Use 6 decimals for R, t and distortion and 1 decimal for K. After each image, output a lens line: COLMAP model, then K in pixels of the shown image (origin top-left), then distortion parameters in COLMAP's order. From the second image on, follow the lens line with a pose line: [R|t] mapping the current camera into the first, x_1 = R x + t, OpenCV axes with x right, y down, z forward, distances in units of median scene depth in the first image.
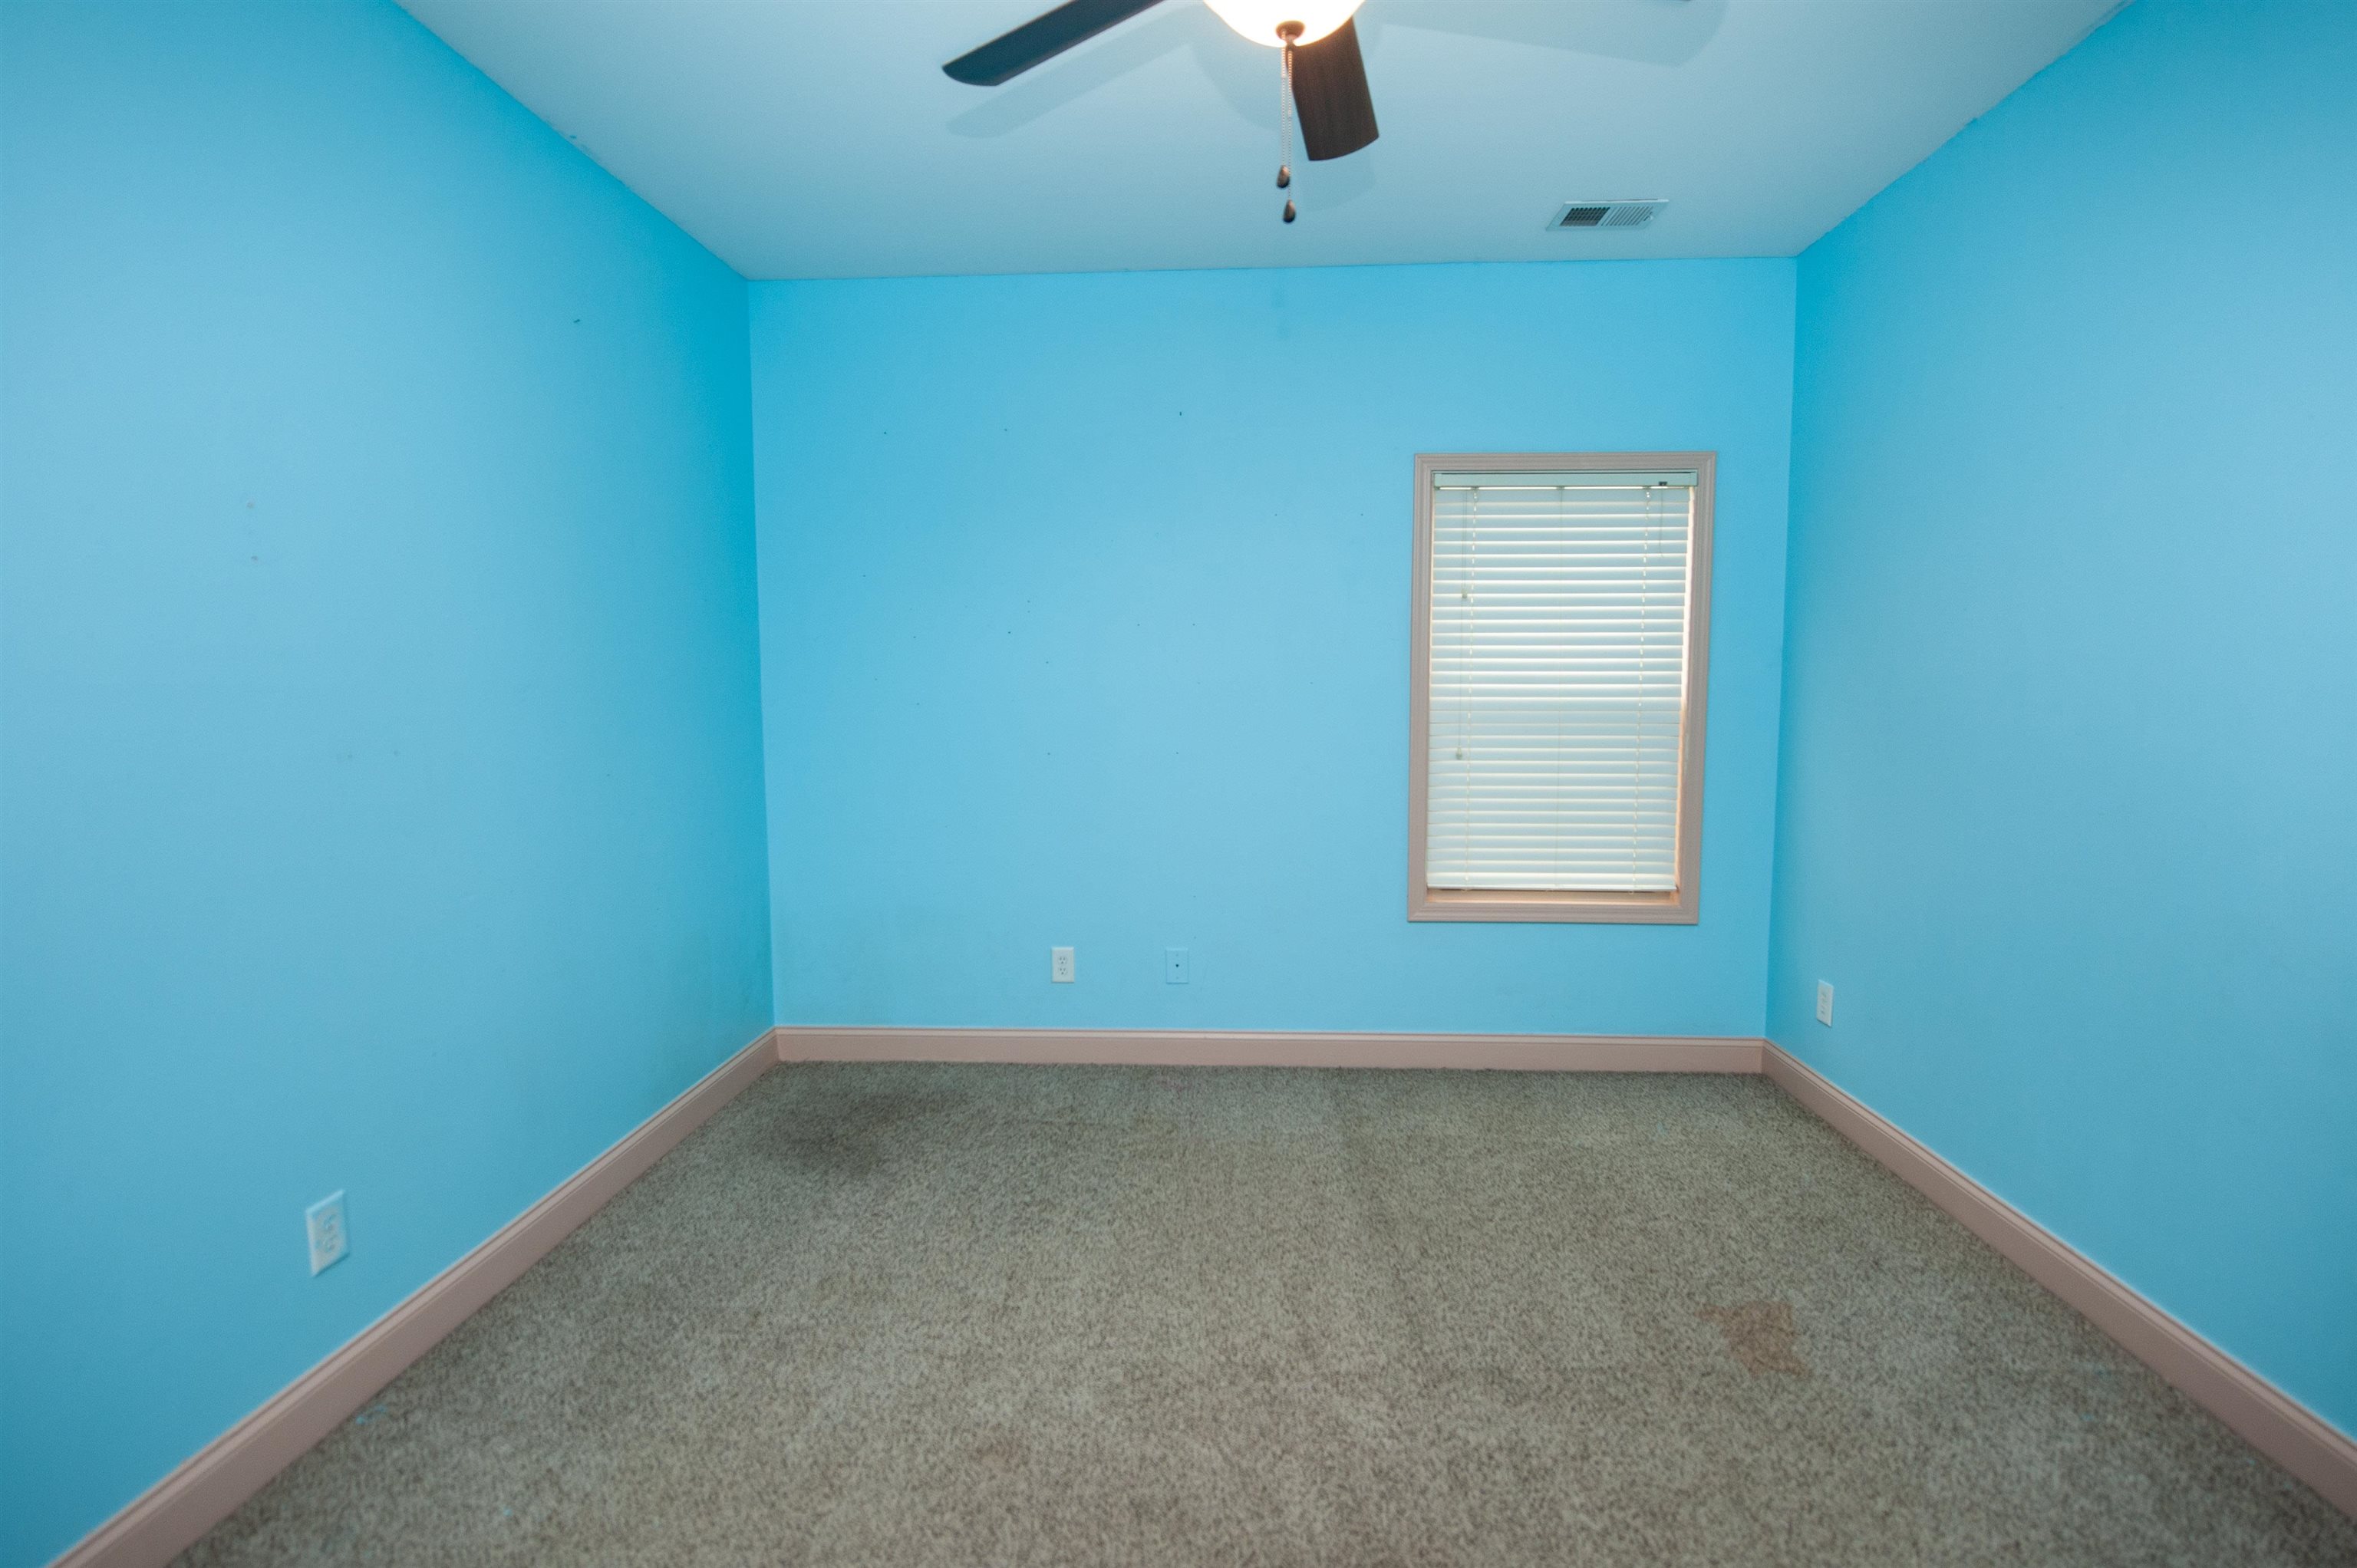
lens RADIAL K [[1115.5, 0, 1191.1], [0, 1115.5, 784.1], [0, 0, 1]] dist [-0.009315, -0.001489]
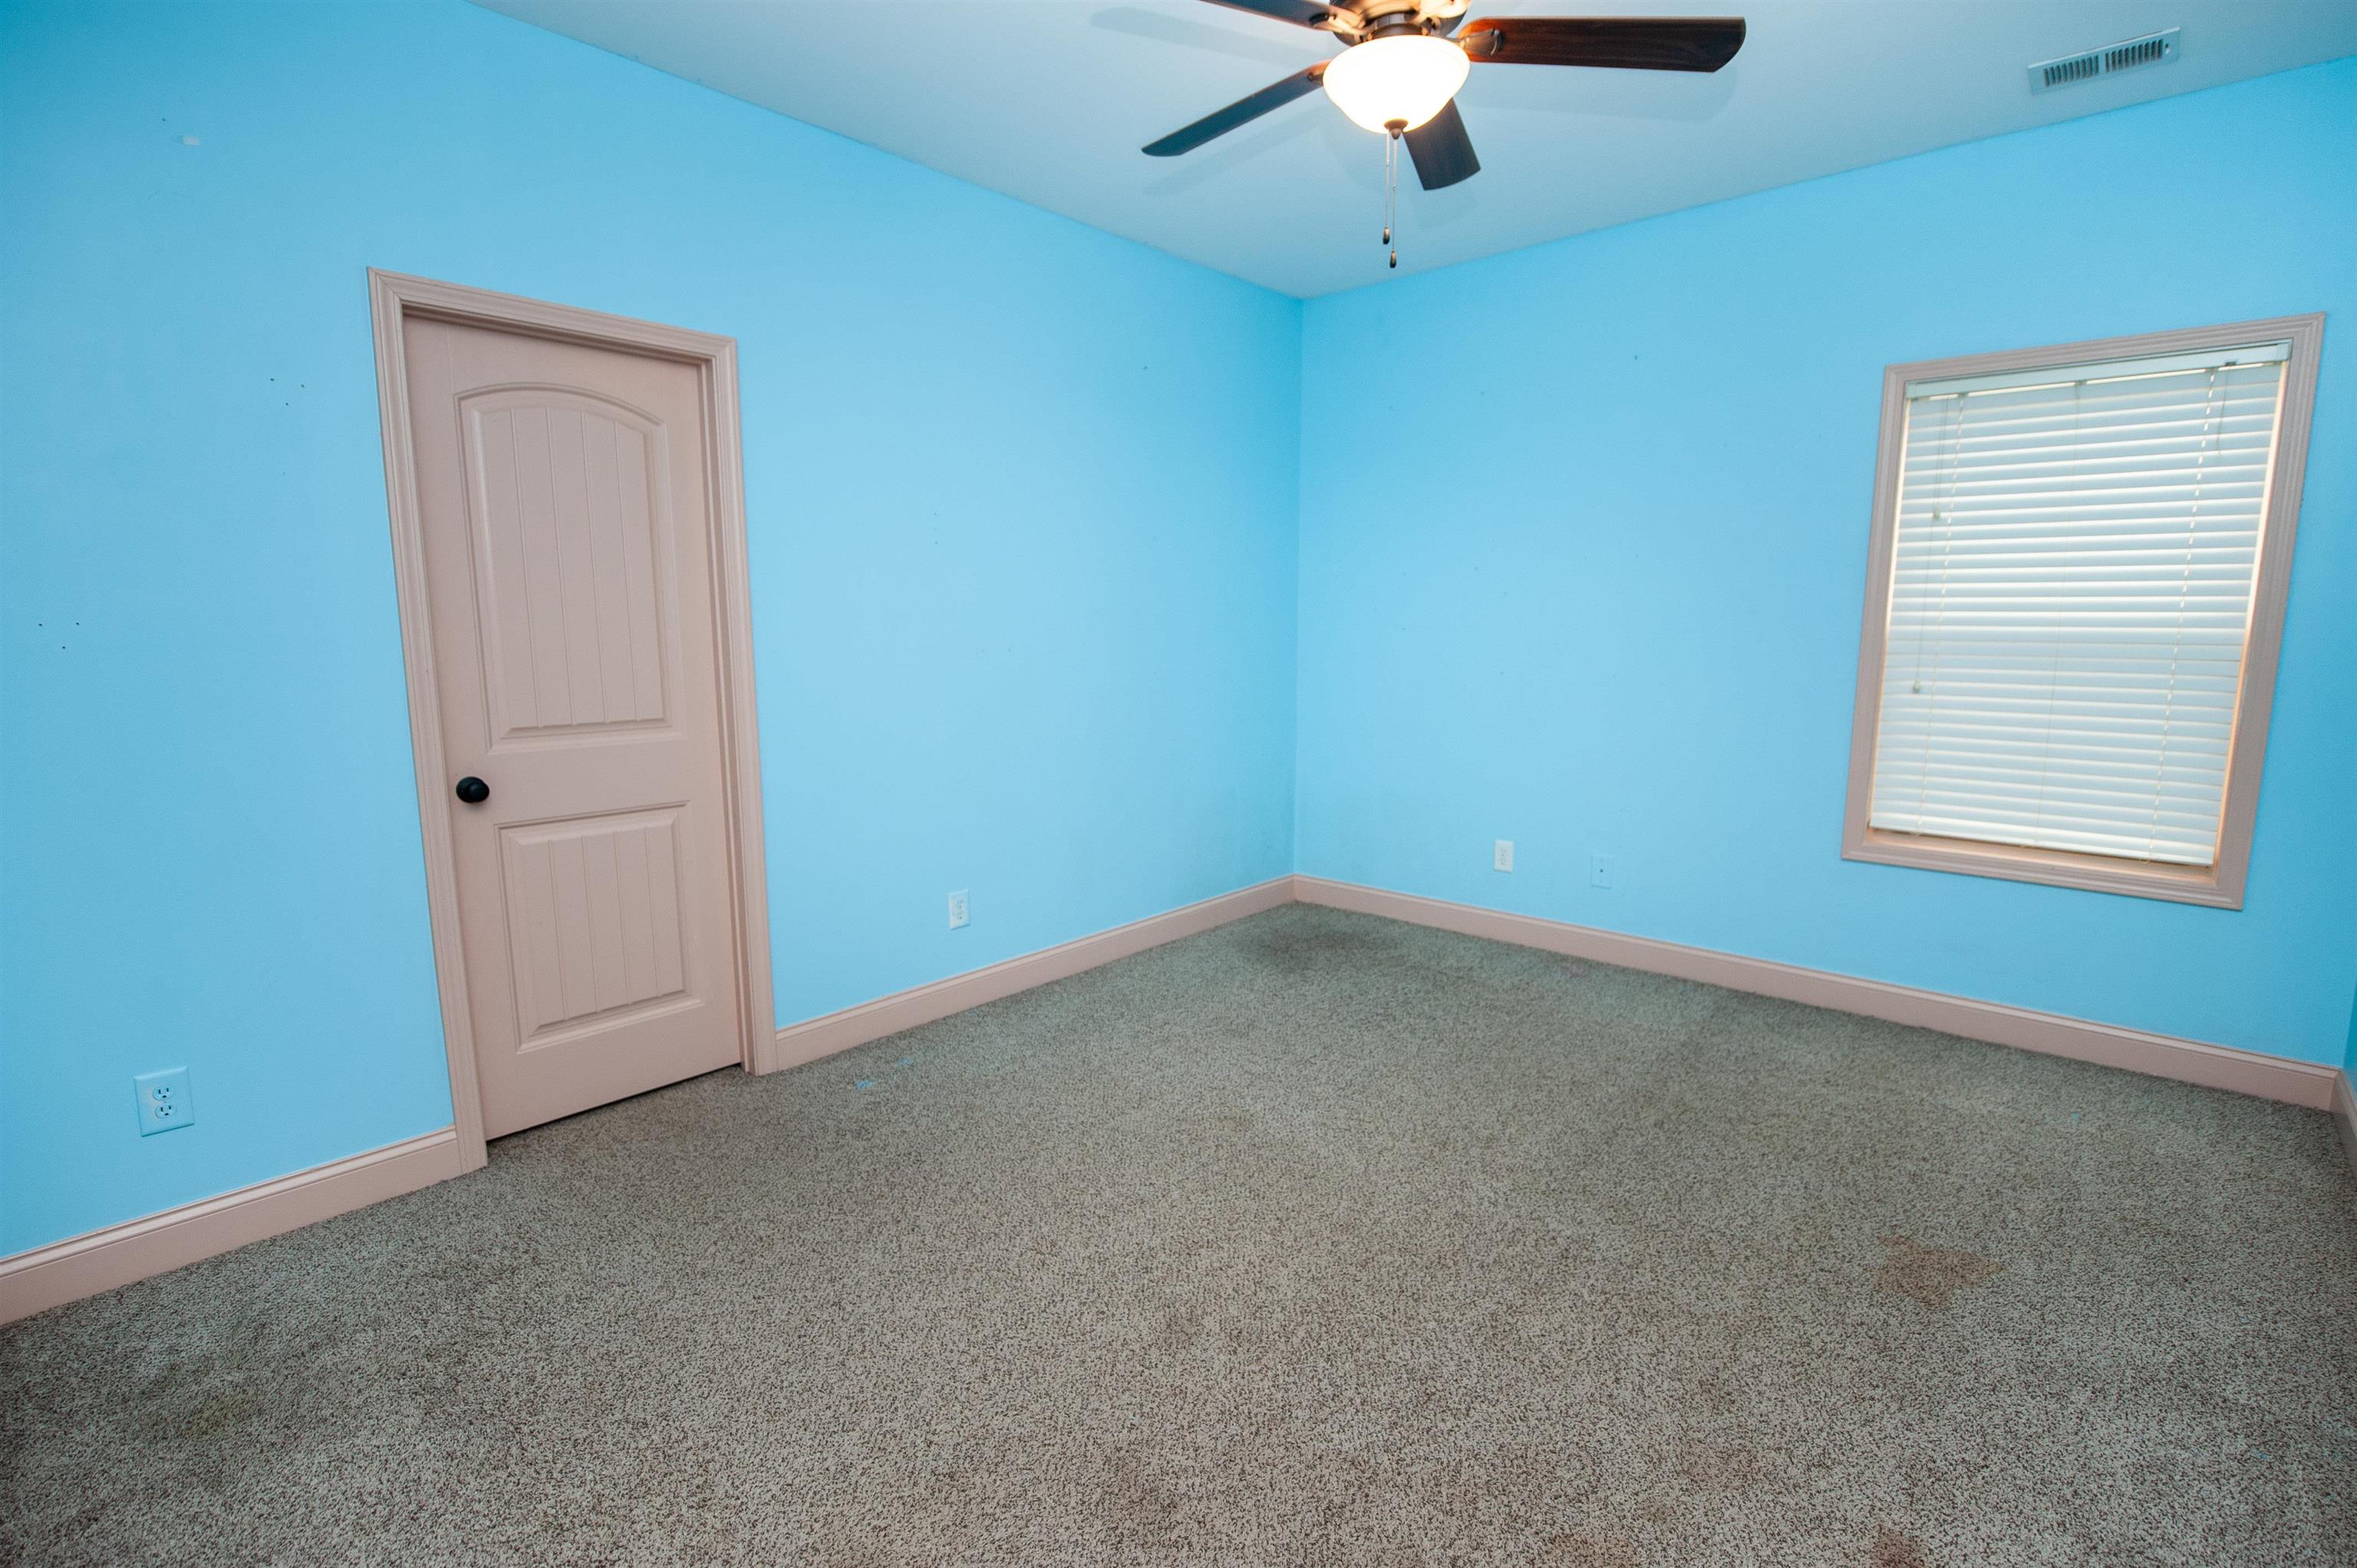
lens RADIAL K [[1115.5, 0, 1191.1], [0, 1115.5, 784.1], [0, 0, 1]] dist [-0.009315, -0.001489]
pose [[0.773193, 0.093927, -0.627176, 0.365933], [-0.057829, 0.995293, 0.077765, 0.016451], [0.631528, -0.023858, 0.774986, -0.106750]]
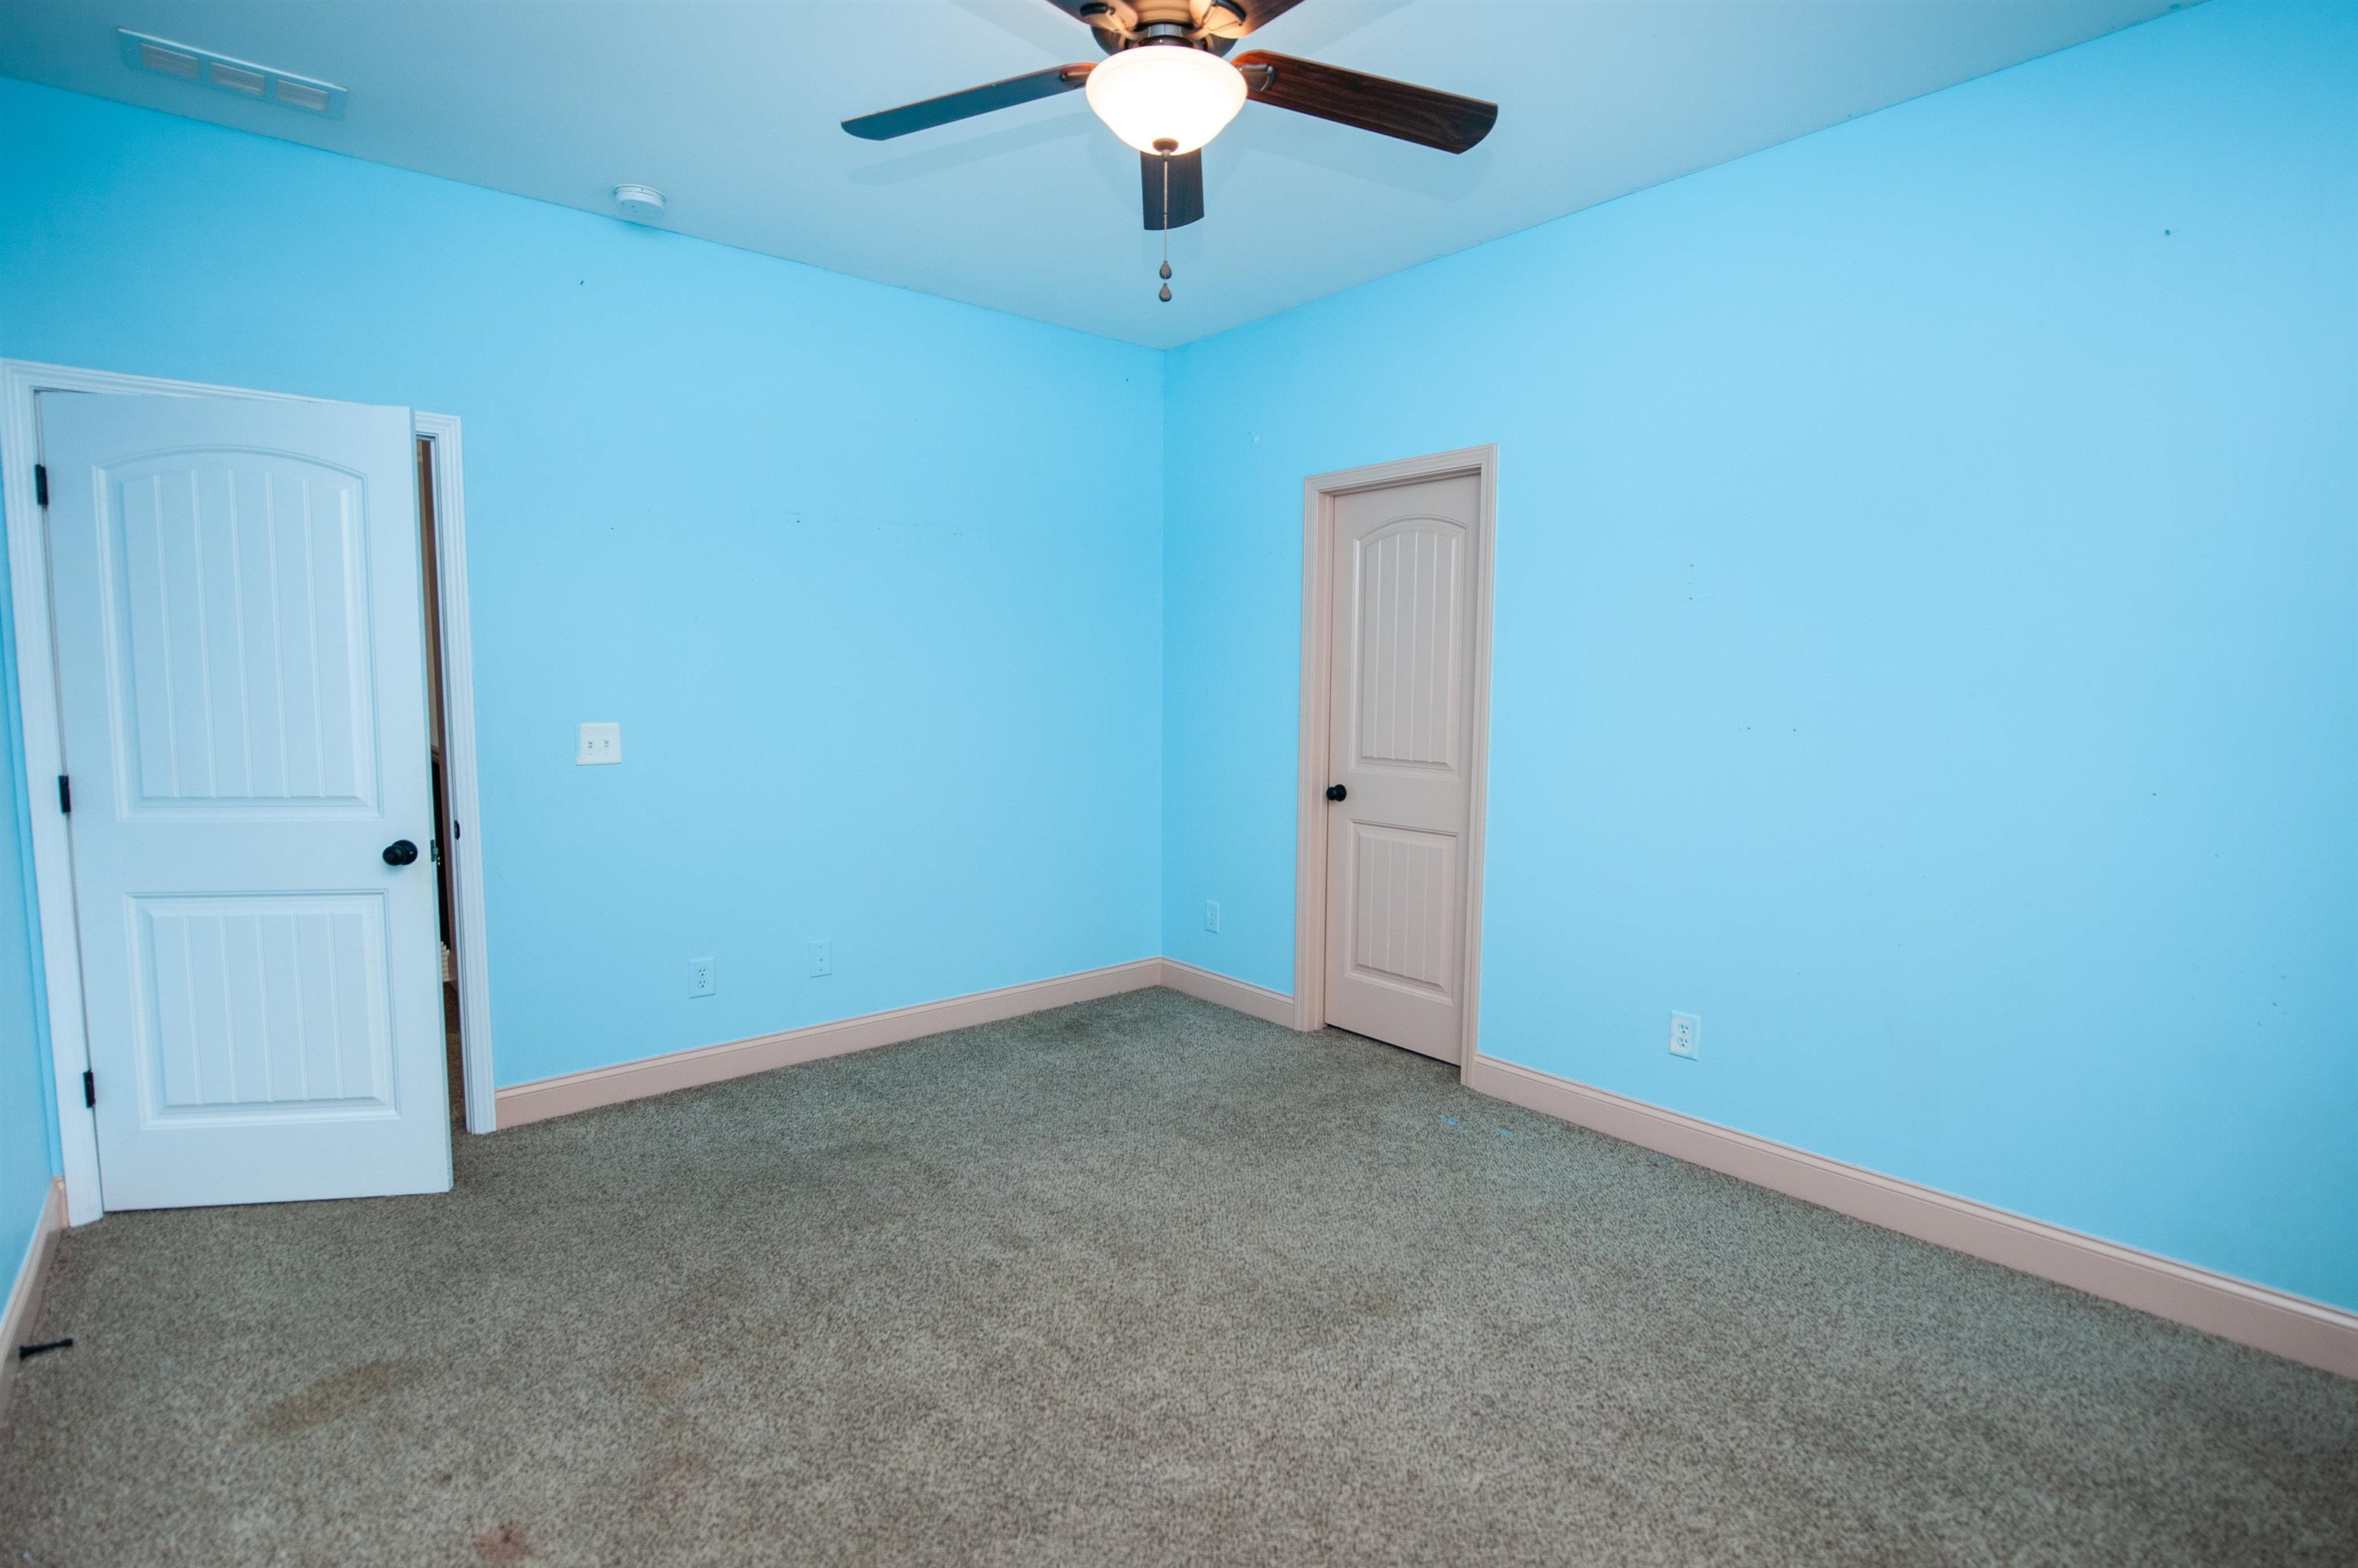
lens RADIAL K [[1116.1, 0, 1191.6], [0, 1116.1, 784.1], [0, 0, 1]] dist [-0.009315, -0.001489]
pose [[-0.735402, 0.062061, -0.674783, 0.410715], [-0.071215, 0.983204, 0.168040, -0.083326], [0.673878, 0.171632, -0.718631, 0.874056]]
